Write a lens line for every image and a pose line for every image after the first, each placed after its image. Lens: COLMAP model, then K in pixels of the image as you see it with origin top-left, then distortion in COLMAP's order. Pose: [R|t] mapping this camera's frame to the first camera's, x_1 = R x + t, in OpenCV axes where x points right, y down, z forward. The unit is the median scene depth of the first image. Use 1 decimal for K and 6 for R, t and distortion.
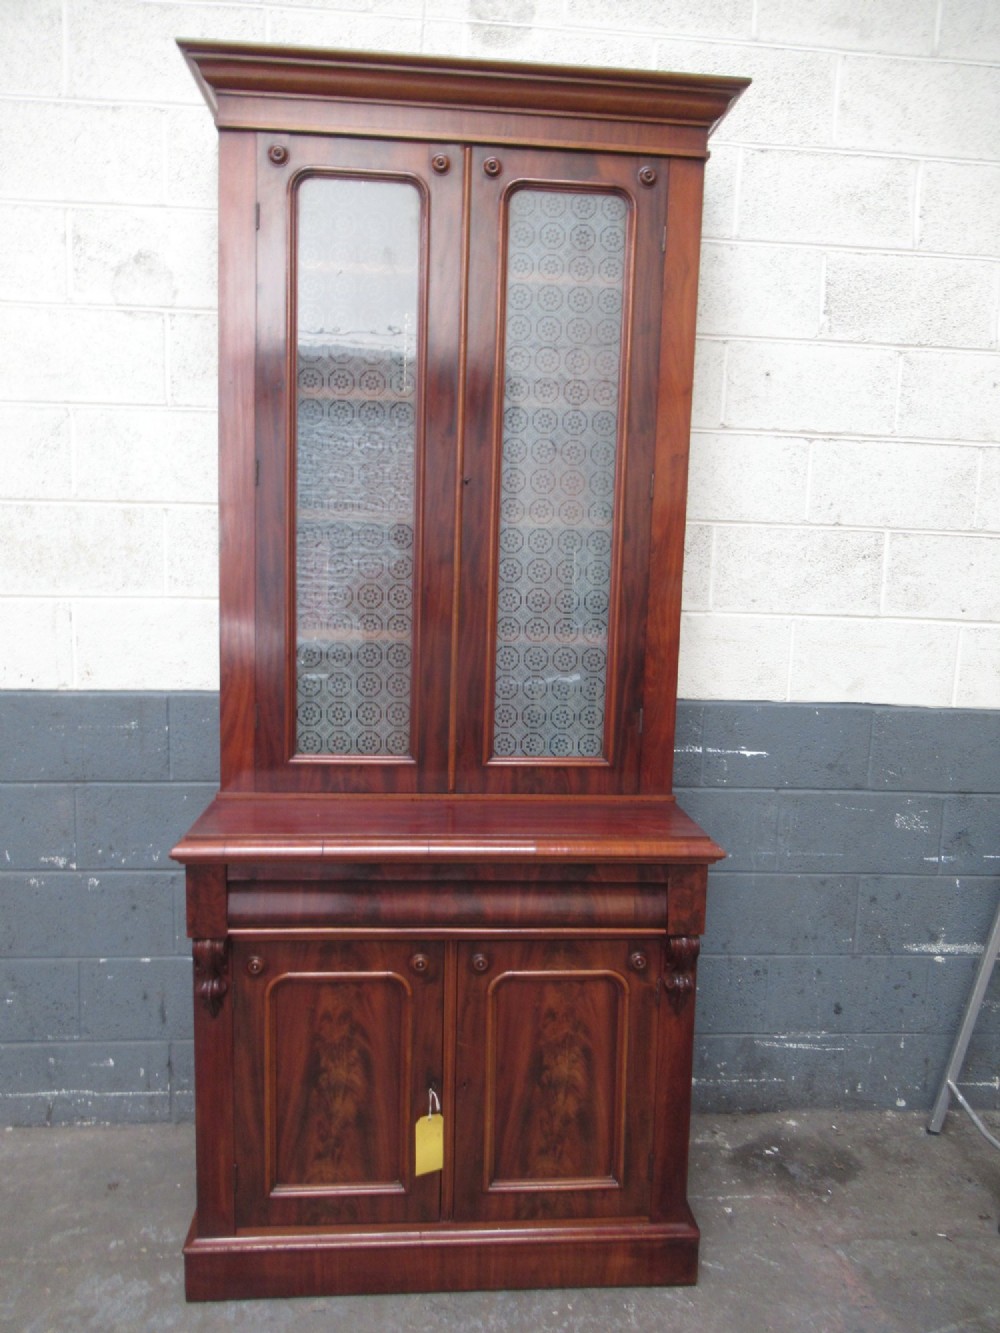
lens RADIAL K [[994.8, 0, 490.0], [0, 994.8, 648.2], [0, 0, 1]] dist [-0.002784, 0.005957]
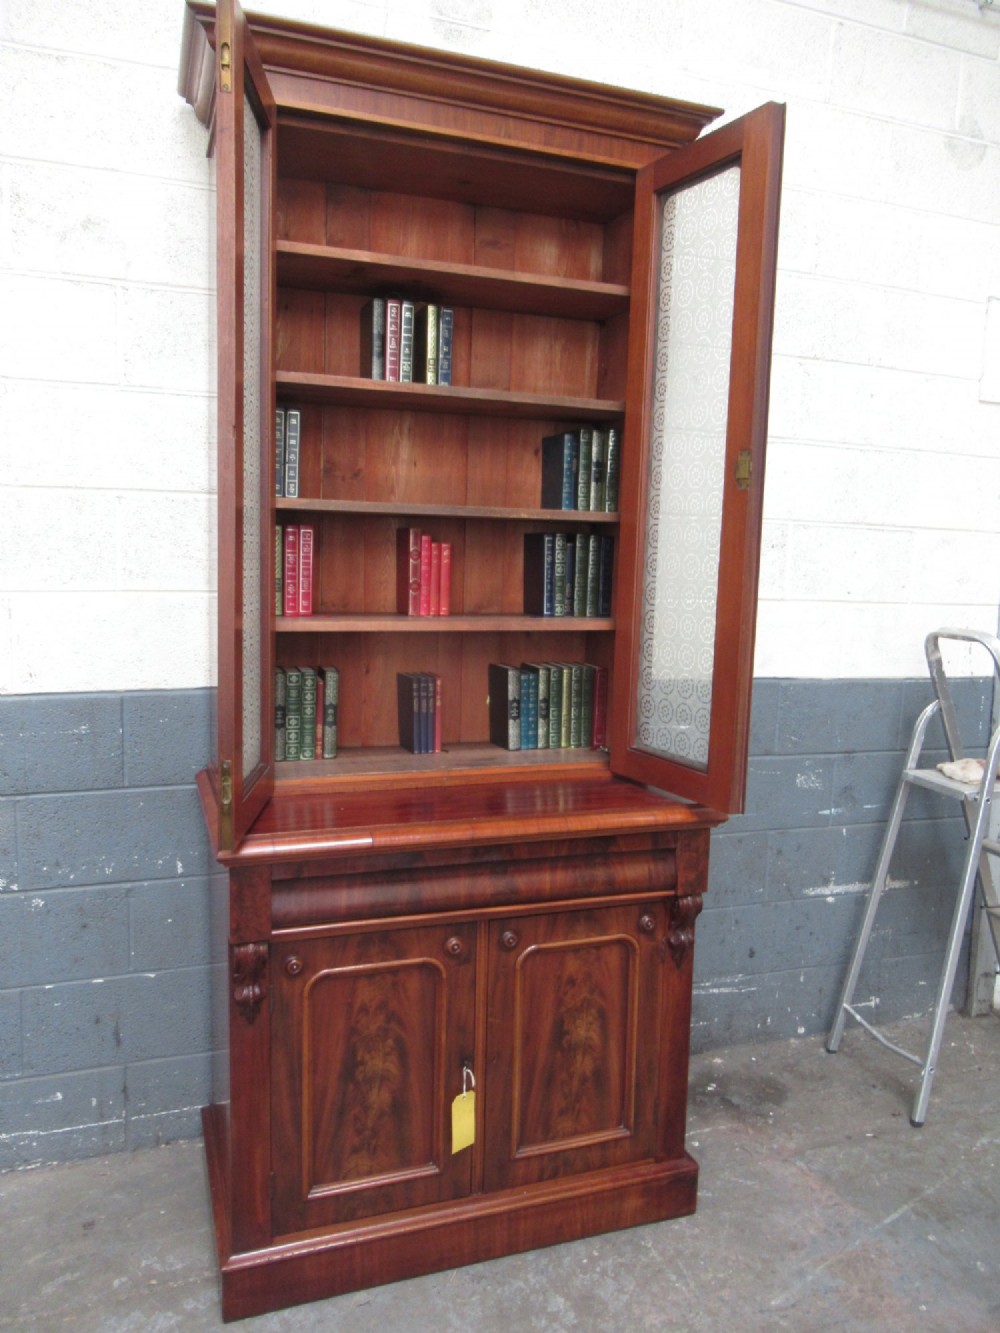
lens RADIAL K [[994.8, 0, 489.7], [0, 994.8, 647.1], [0, 0, 1]] dist [-0.002784, 0.005957]
pose [[0.964349, -0.028230, 0.263125, -0.259219], [0.025763, 0.999586, 0.012824, -0.001477], [-0.263378, -0.005588, 0.964677, 0.007422]]
